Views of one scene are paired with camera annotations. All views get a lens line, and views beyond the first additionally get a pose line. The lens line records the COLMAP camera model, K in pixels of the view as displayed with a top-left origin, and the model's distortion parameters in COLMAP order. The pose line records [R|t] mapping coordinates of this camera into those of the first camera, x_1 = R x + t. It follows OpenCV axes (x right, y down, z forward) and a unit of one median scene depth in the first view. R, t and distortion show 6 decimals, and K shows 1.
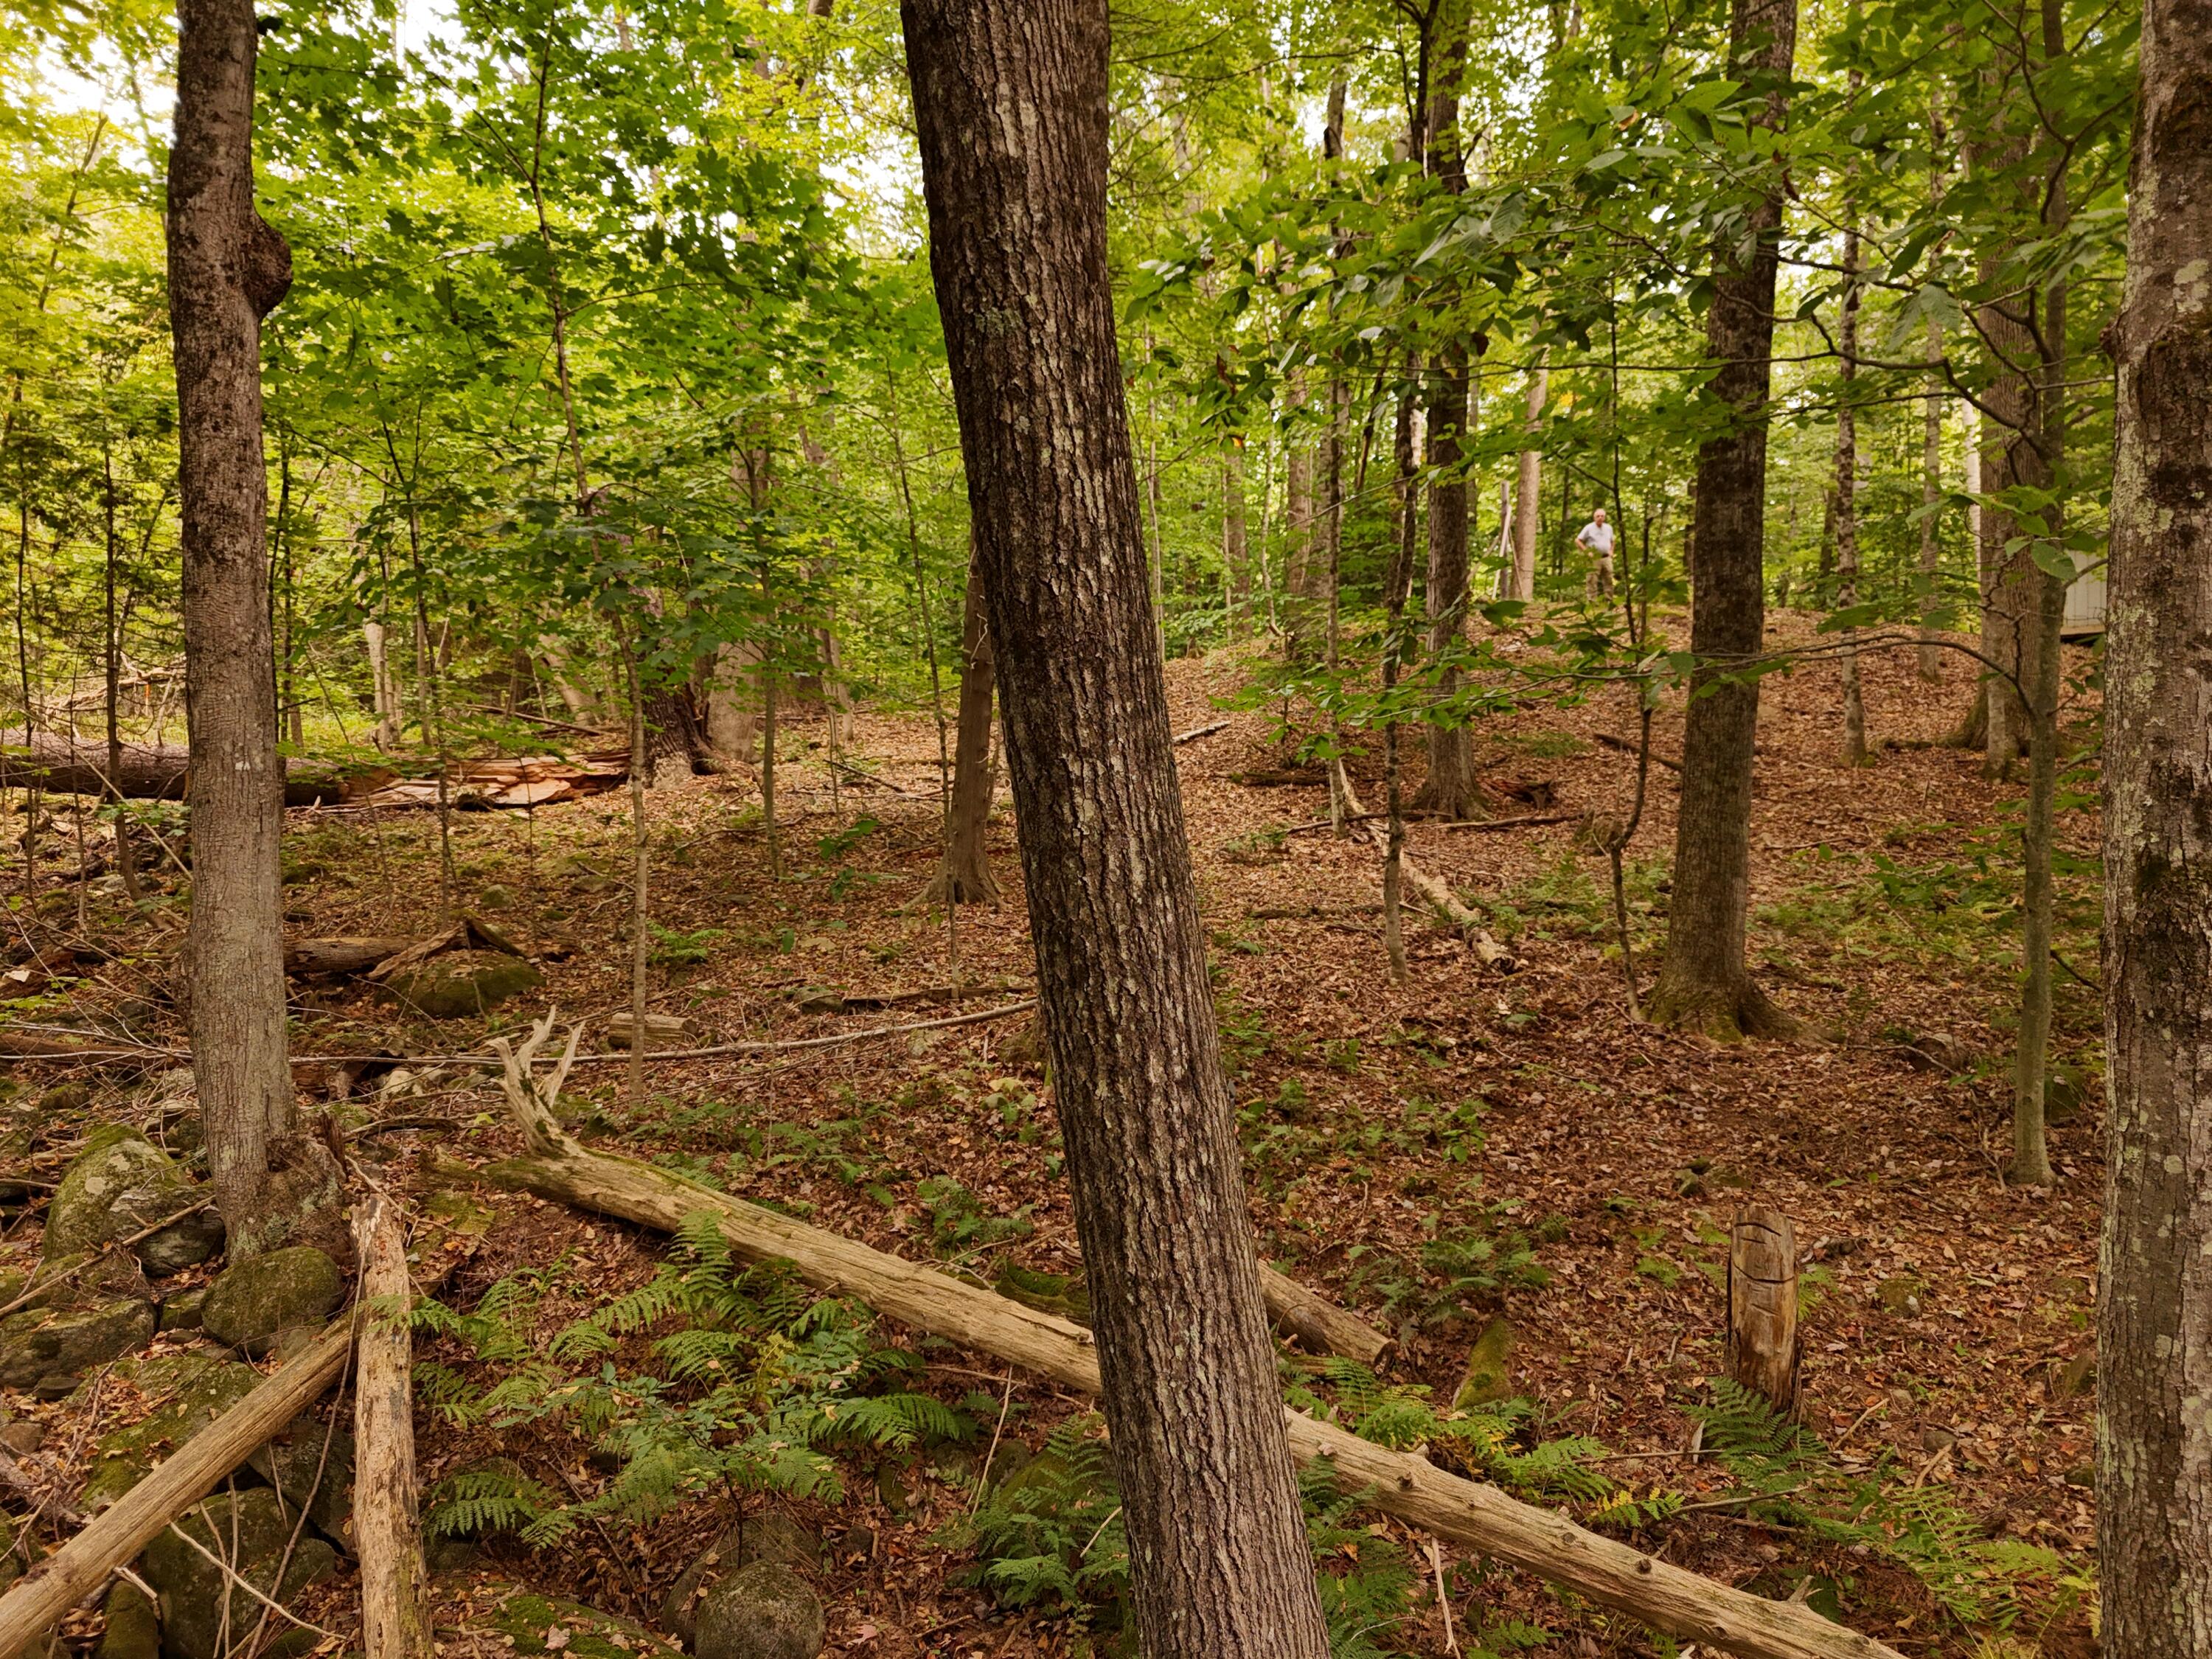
lens RADIAL K [[1639.1, 0, 1112.5], [0, 1639.1, 828.9], [0, 0, 1]] dist [0.067145, -0.049770]
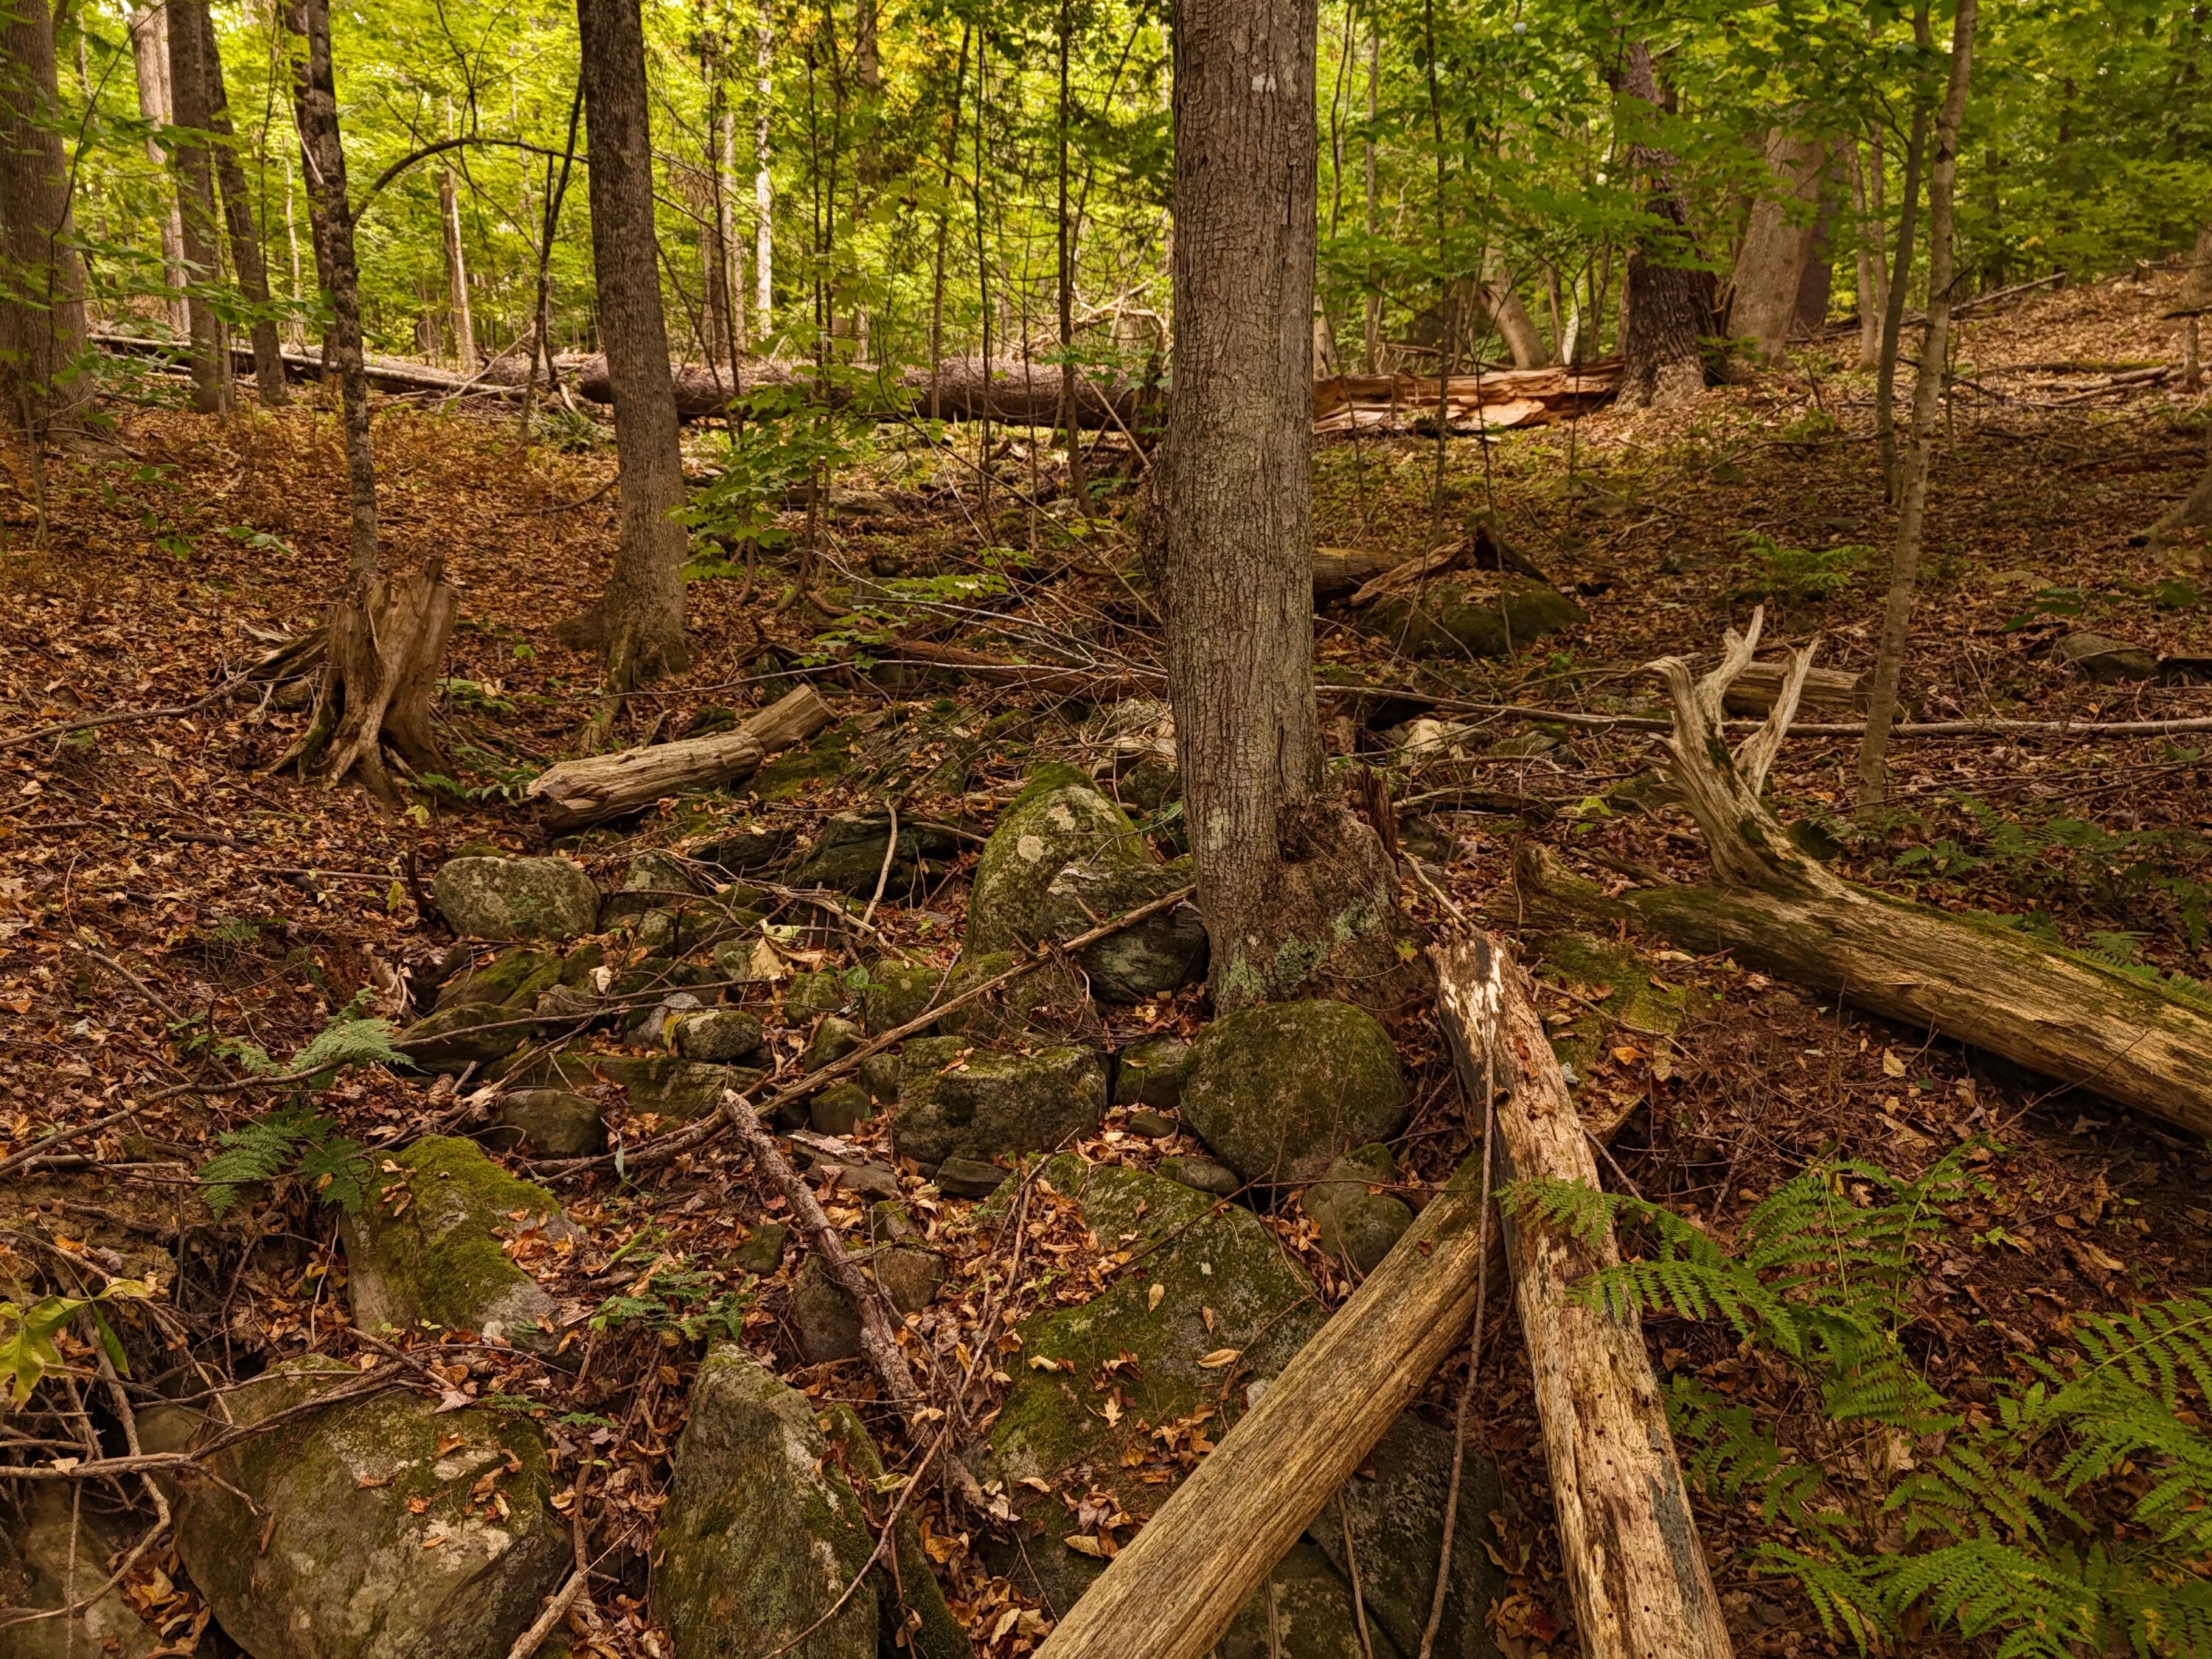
lens RADIAL K [[1639.1, 0, 1116.6], [0, 1639.1, 827.5], [0, 0, 1]] dist [0.067145, -0.049770]
pose [[0.871923, 0.099528, -0.479421, -0.268005], [-0.014536, 0.983954, 0.177831, 0.089437], [0.489427, -0.148086, 0.859378, 0.458364]]
